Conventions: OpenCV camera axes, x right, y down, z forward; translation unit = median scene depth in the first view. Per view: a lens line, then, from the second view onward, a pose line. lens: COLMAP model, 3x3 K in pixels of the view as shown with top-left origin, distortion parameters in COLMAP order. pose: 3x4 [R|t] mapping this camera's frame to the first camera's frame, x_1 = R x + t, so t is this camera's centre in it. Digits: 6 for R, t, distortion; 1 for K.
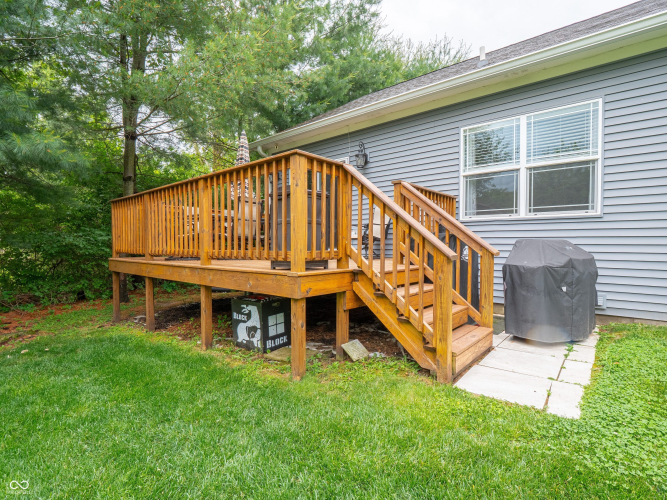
lens RADIAL K [[328.8, 0, 330.4], [0, 328.8, 248.7], [0, 0, 1]] dist [0.000356, -0.011036]
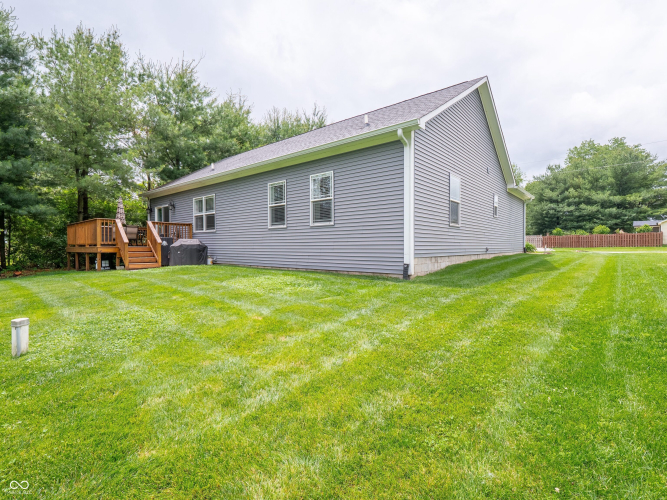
lens RADIAL K [[328.8, 0, 330.4], [0, 328.8, 248.7], [0, 0, 1]] dist [0.000356, -0.011036]
pose [[0.999995, 0.001596, -0.002860, 1.949023], [-0.001639, 0.999882, -0.015264, 0.110055], [0.002835, 0.015268, 0.999879, -2.162760]]
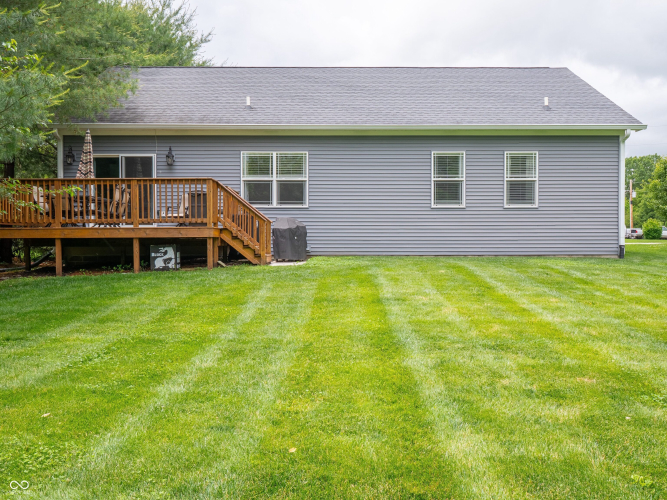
lens RADIAL K [[617.1, 0, 333.5], [0, 617.1, 250.0], [0, 0, 1]] dist [0.002703, 0.000457]
pose [[0.753034, -0.008122, 0.657932, -1.663394], [0.013347, 0.999907, -0.002933, 0.185405], [-0.657846, 0.010990, 0.753072, -2.094964]]
